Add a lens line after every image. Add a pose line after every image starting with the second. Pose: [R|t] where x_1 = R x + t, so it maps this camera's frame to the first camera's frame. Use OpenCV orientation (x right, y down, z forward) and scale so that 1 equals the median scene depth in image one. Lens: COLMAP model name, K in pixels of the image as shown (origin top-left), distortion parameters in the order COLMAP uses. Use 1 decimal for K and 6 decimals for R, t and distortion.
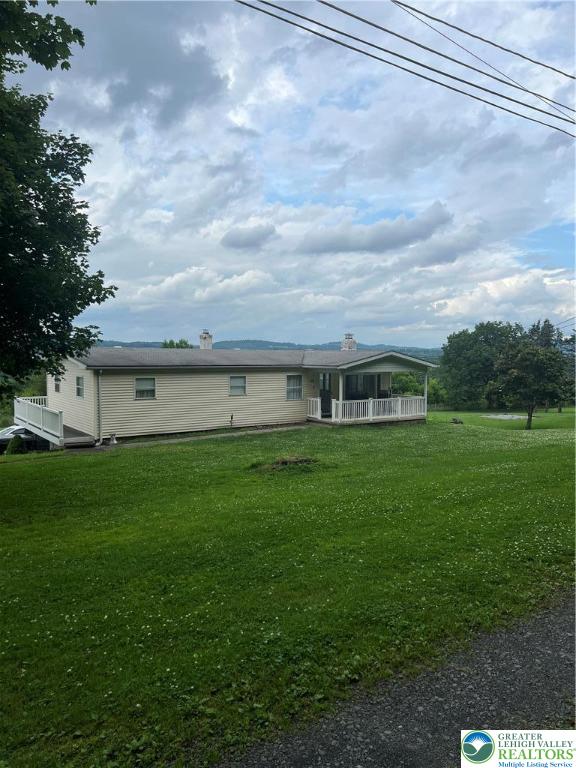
lens RADIAL K [[577.7, 0, 289.2], [0, 577.7, 382.7], [0, 0, 1]] dist [0.050779, -0.035631]
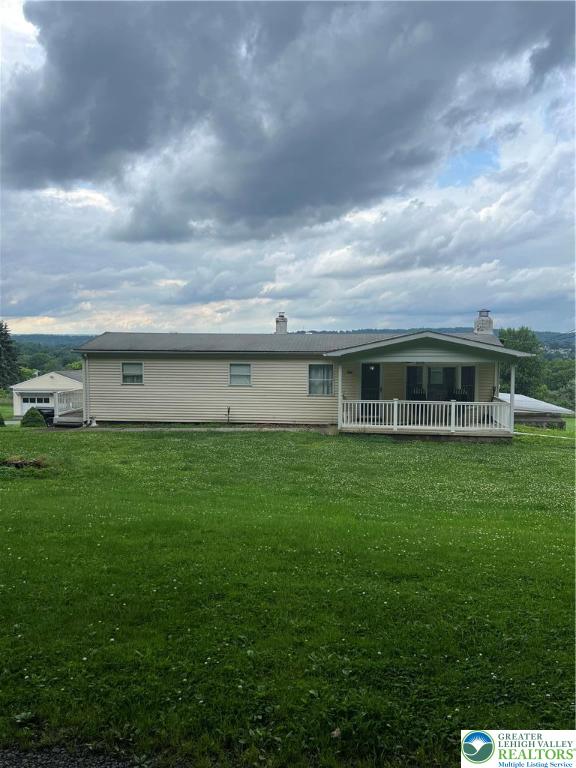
lens RADIAL K [[577.7, 0, 288.1], [0, 577.7, 385.2], [0, 0, 1]] dist [0.050779, -0.035631]
pose [[0.747546, 0.044378, -0.662726, 0.531464], [-0.034002, 0.999014, 0.028543, -0.006199], [0.663339, 0.001197, 0.748318, 0.399924]]
